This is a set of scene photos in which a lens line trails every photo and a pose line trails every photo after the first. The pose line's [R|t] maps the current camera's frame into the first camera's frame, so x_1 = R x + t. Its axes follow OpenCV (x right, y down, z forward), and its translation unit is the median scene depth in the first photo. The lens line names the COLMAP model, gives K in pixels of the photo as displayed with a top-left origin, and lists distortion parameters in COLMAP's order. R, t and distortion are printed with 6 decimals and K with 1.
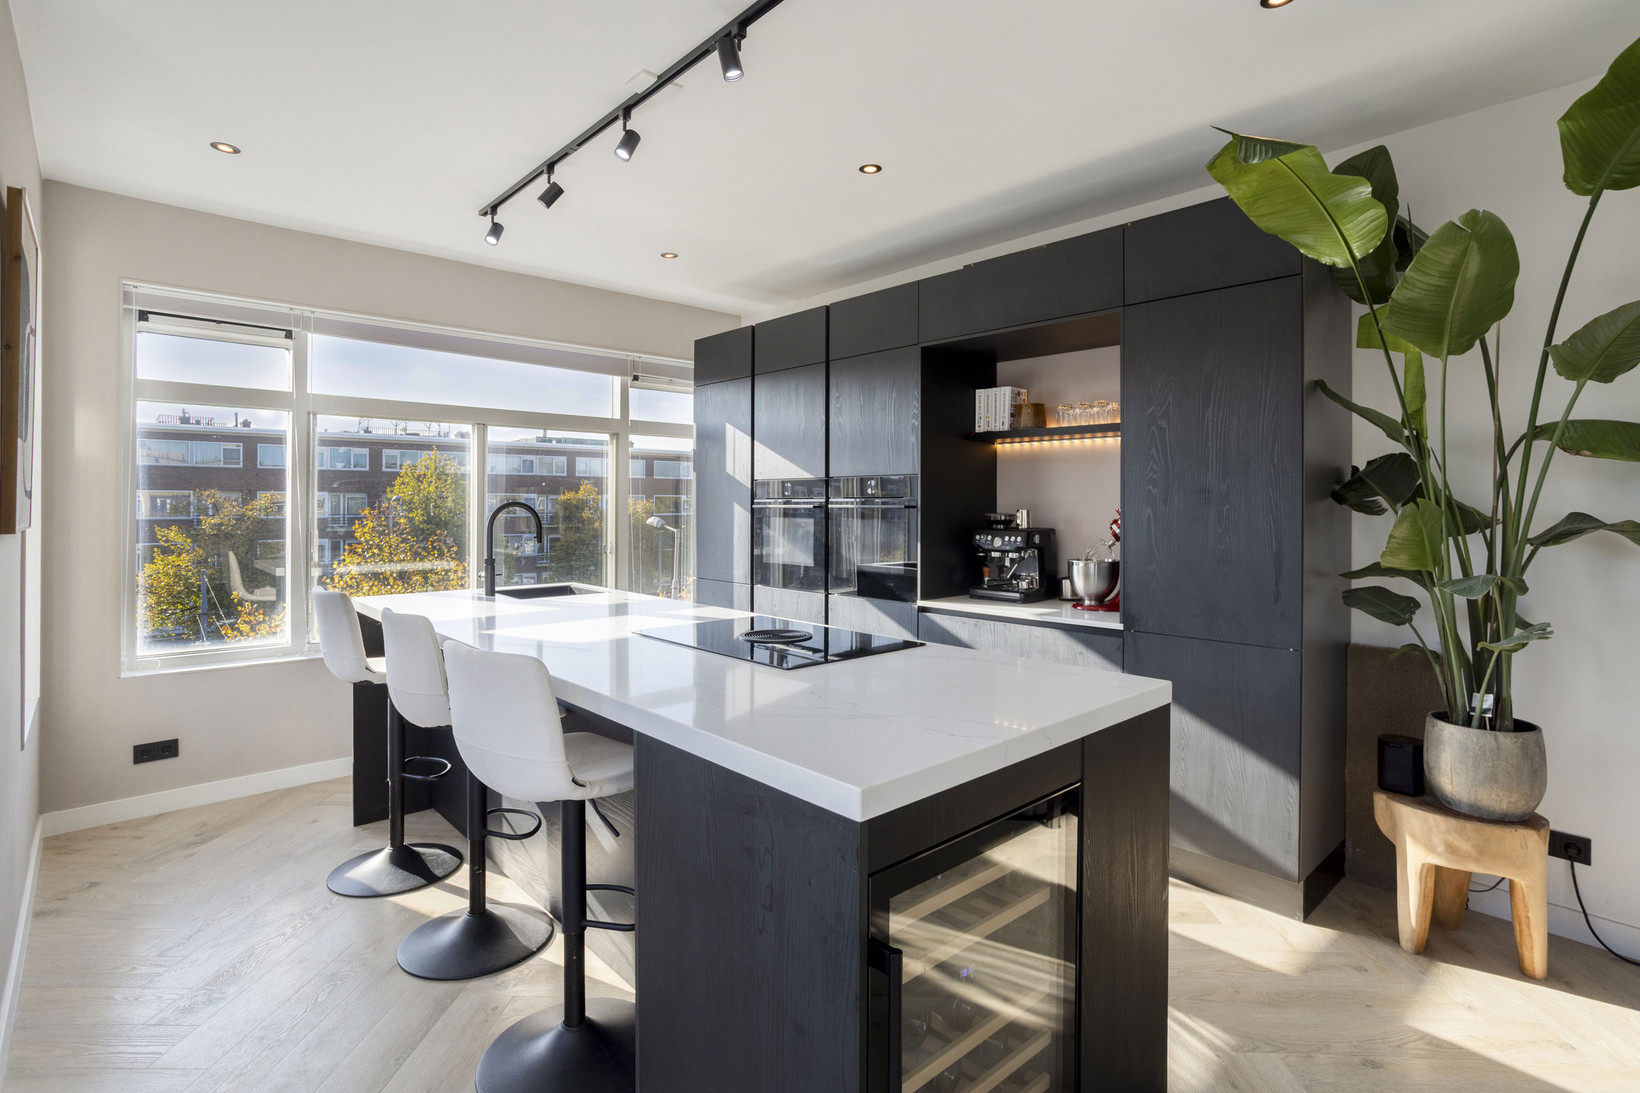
lens RADIAL K [[798.6, 0, 833.0], [0, 798.6, 503.2], [0, 0, 1]] dist [-0.049833, 0.026521]
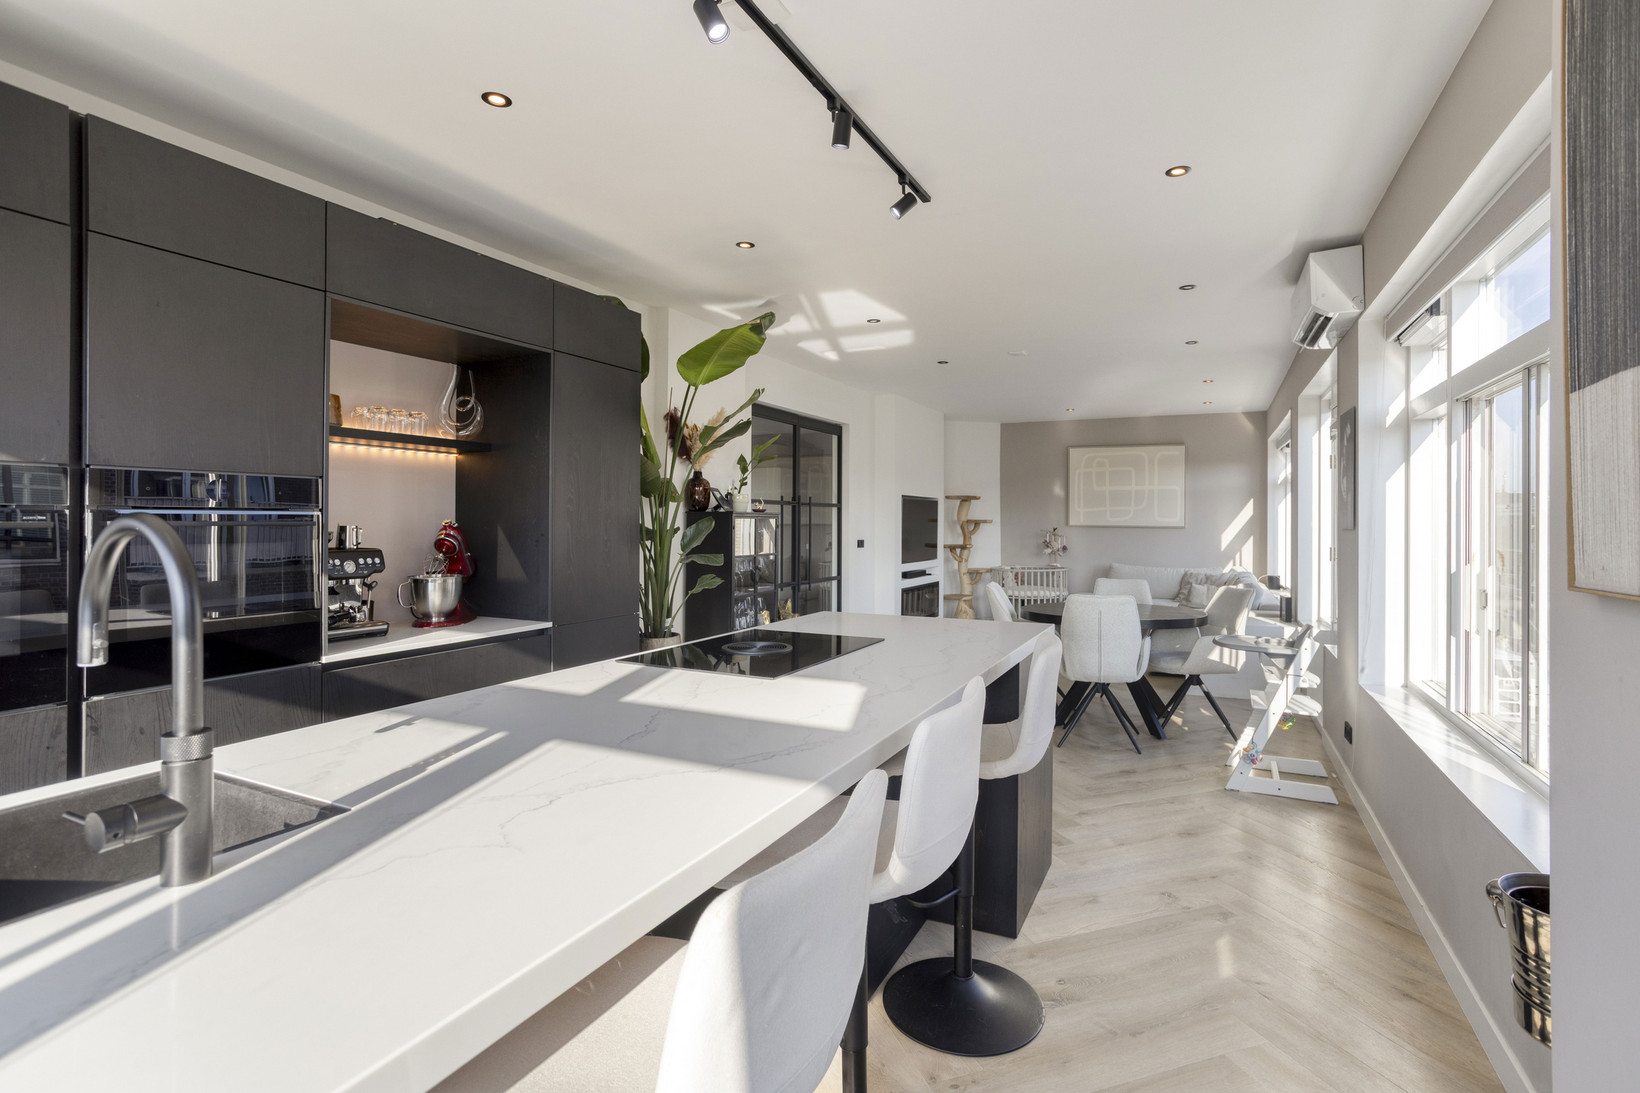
lens RADIAL K [[798.6, 0, 833.0], [0, 798.6, 503.2], [0, 0, 1]] dist [-0.049833, 0.026521]
pose [[-0.369374, 0.017506, 0.929116, -0.756436], [-0.004633, 0.999775, -0.020679, -0.000211], [-0.929269, -0.011942, -0.369210, 0.905737]]
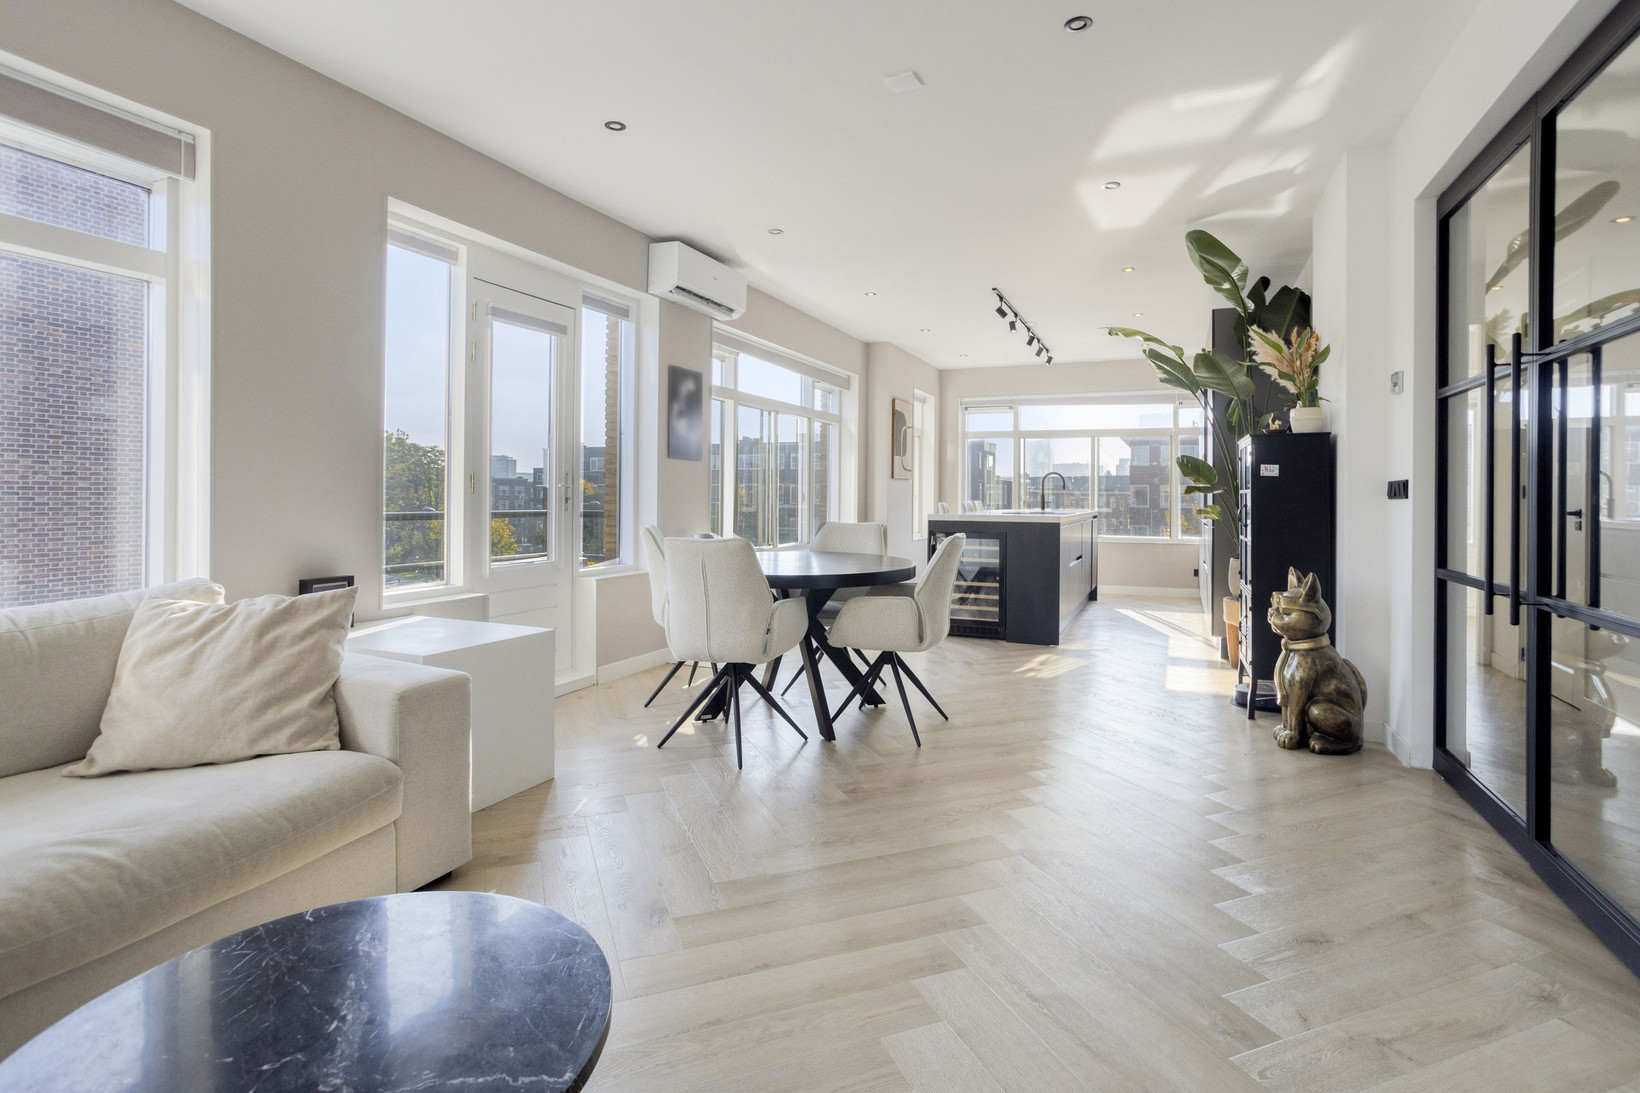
lens RADIAL K [[800.5, 0, 824.3], [0, 800.5, 491.8], [0, 0, 1]] dist [-0.040094, 0.014685]
pose [[0.392300, -0.001751, -0.919835, 1.582651], [-0.008954, 0.999944, -0.005722, 0.080909], [0.919794, 0.010481, 0.392263, -0.601719]]
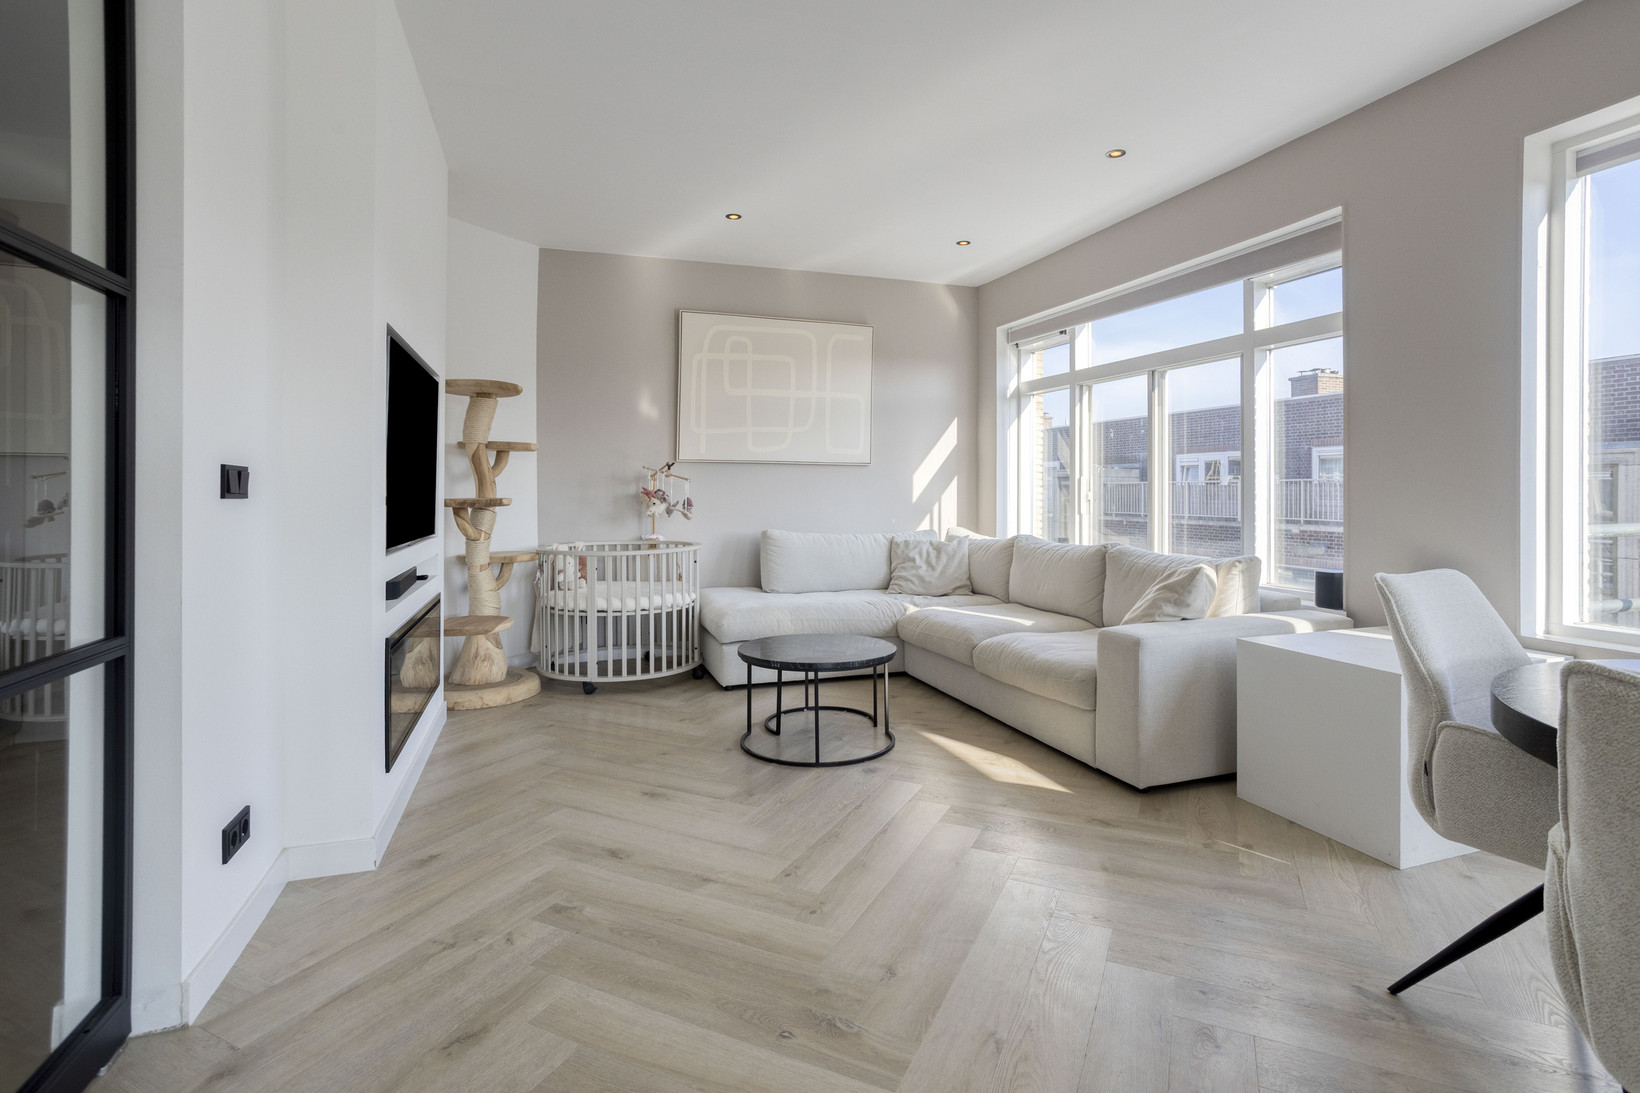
lens RADIAL K [[800.5, 0, 824.3], [0, 800.5, 491.8], [0, 0, 1]] dist [-0.040094, 0.014685]
pose [[-0.914140, -0.001164, 0.405398, 0.819898], [-0.000361, 0.999998, 0.002058, 0.076516], [-0.405399, 0.001735, -0.914138, 0.284646]]
